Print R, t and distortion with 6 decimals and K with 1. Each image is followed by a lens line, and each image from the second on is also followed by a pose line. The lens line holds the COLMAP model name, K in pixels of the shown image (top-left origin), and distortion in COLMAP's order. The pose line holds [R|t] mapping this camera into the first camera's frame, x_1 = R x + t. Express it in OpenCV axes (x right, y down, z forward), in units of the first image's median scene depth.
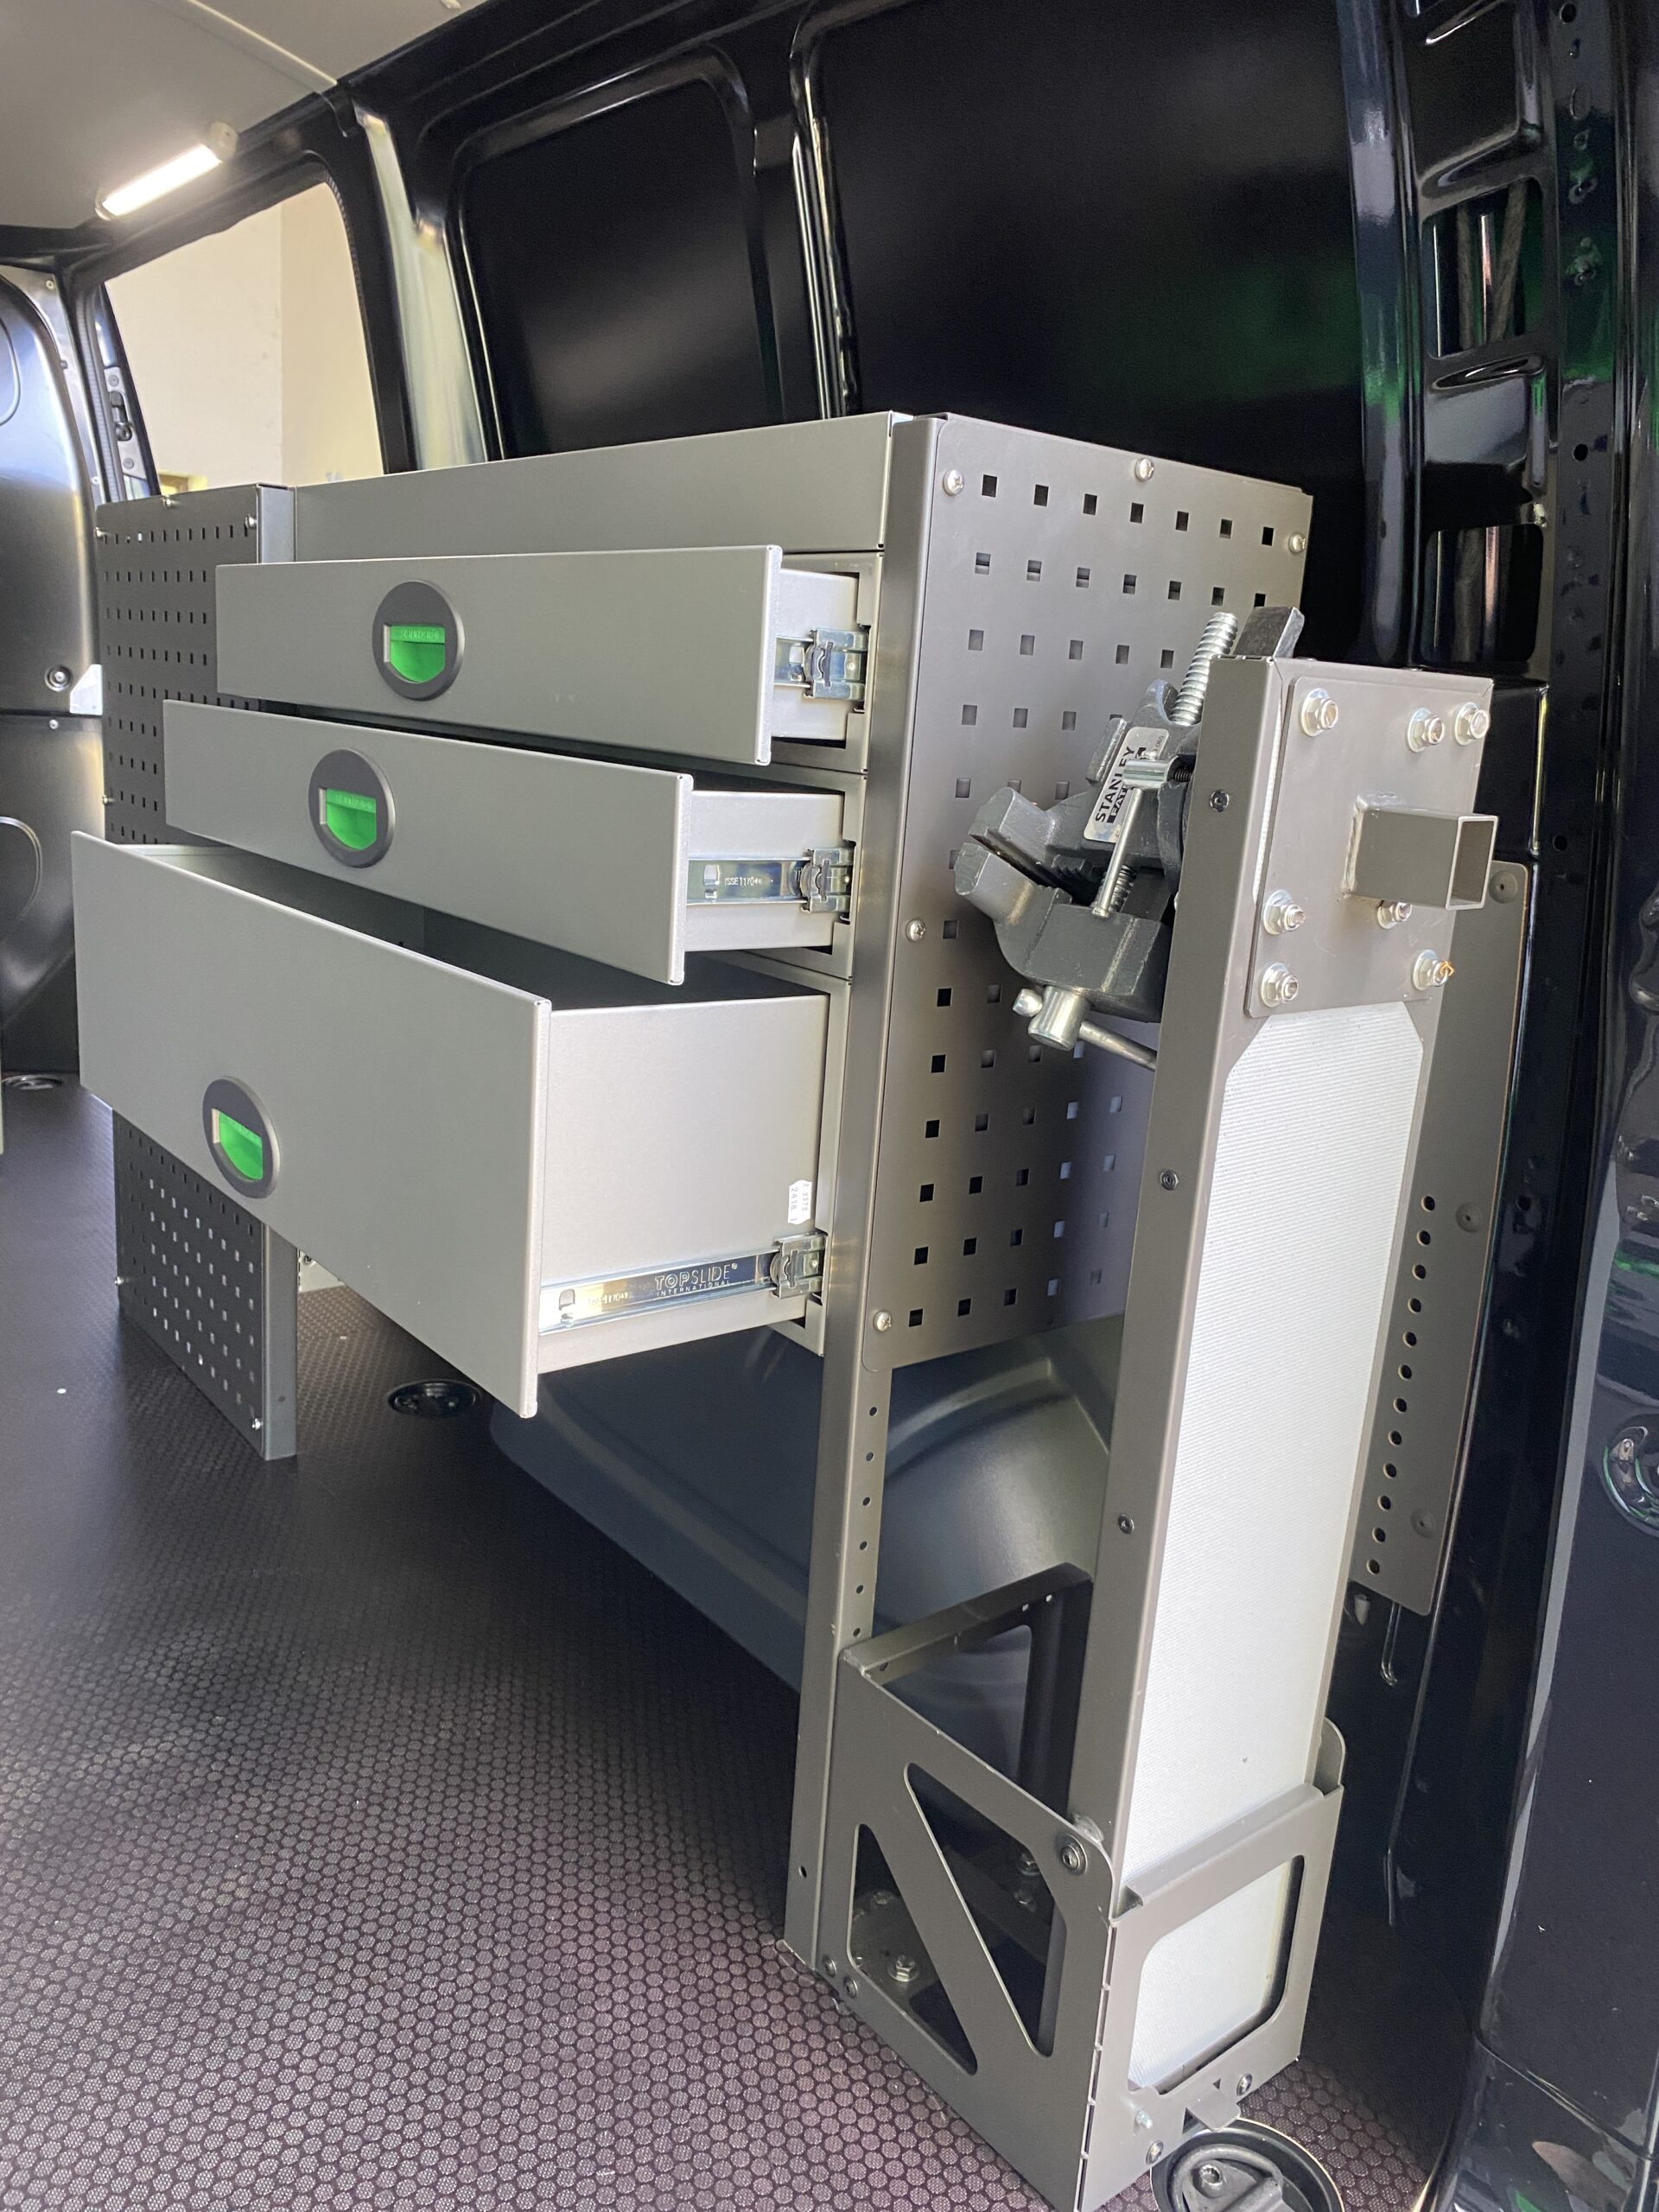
lens RADIAL K [[1671.2, 0, 817.3], [0, 1671.2, 1079.8], [0, 0, 1]] dist [0.026241, -0.047484]
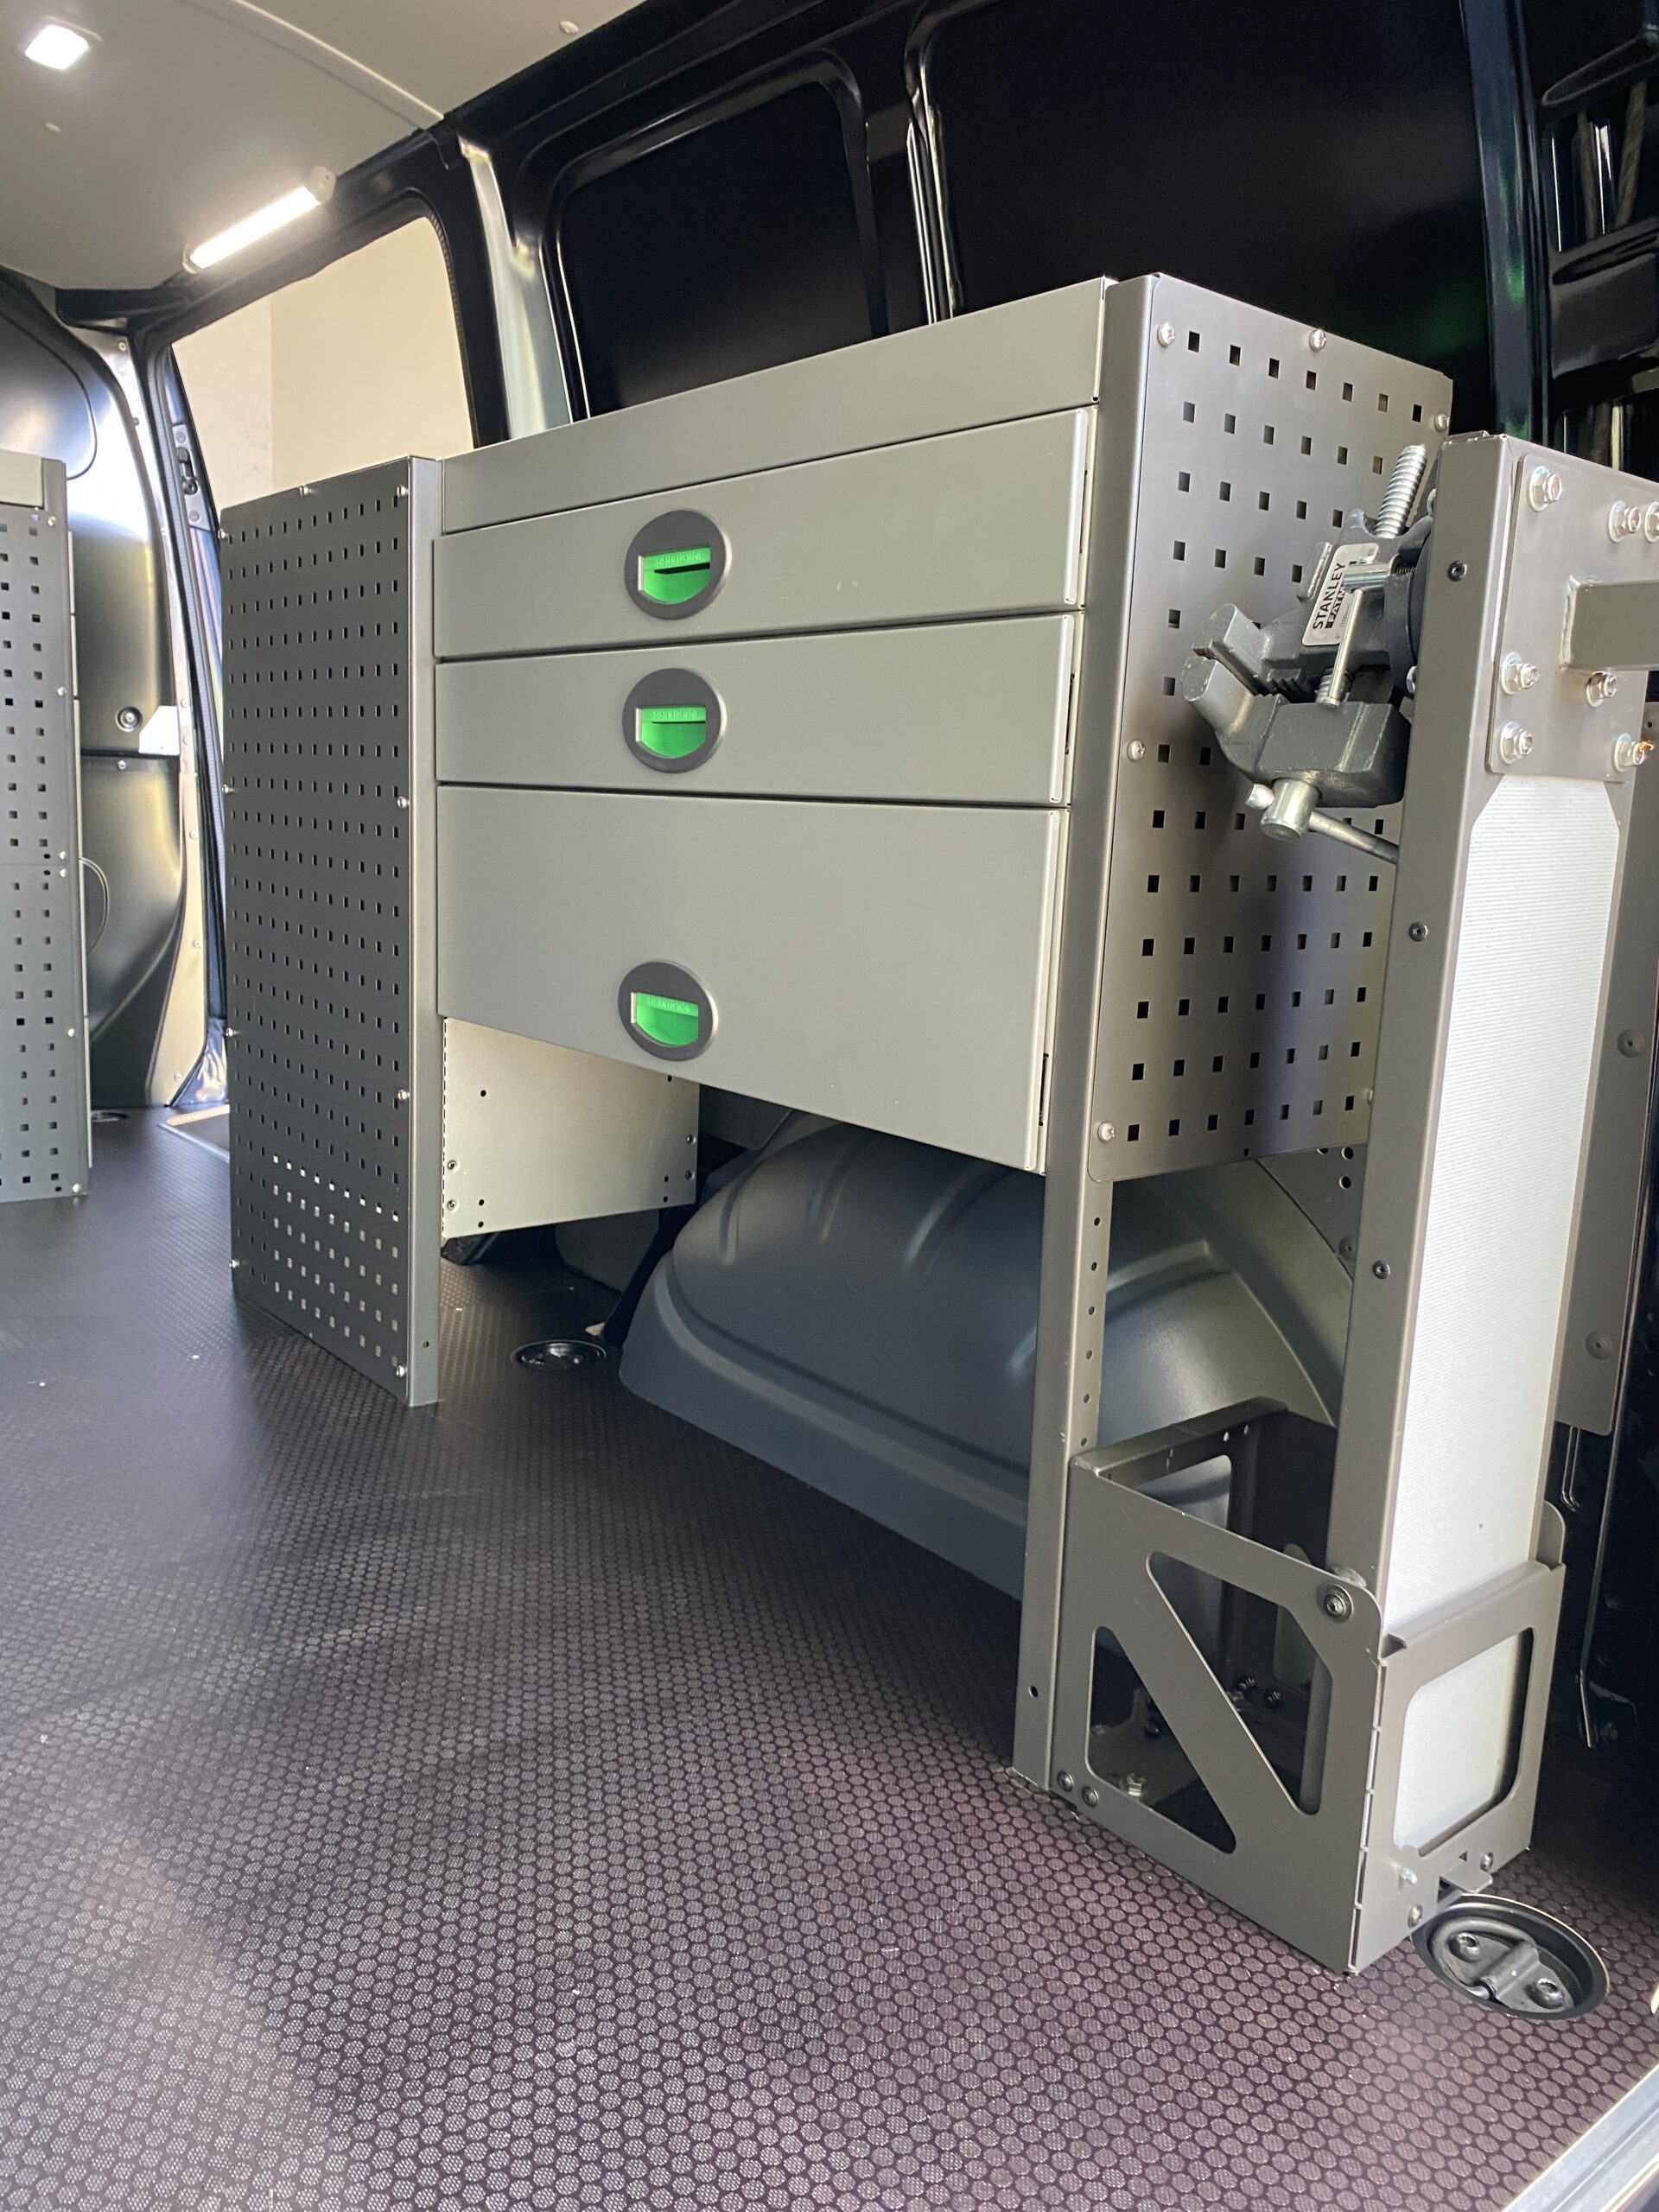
lens RADIAL K [[1671.2, 0, 806.3], [0, 1671.2, 1076.0], [0, 0, 1]] dist [0.026241, -0.047484]
pose [[0.999407, -0.030957, 0.015064, -0.165138], [0.031885, 0.997320, -0.065843, 0.171855], [-0.012985, 0.066285, 0.997716, -0.057148]]
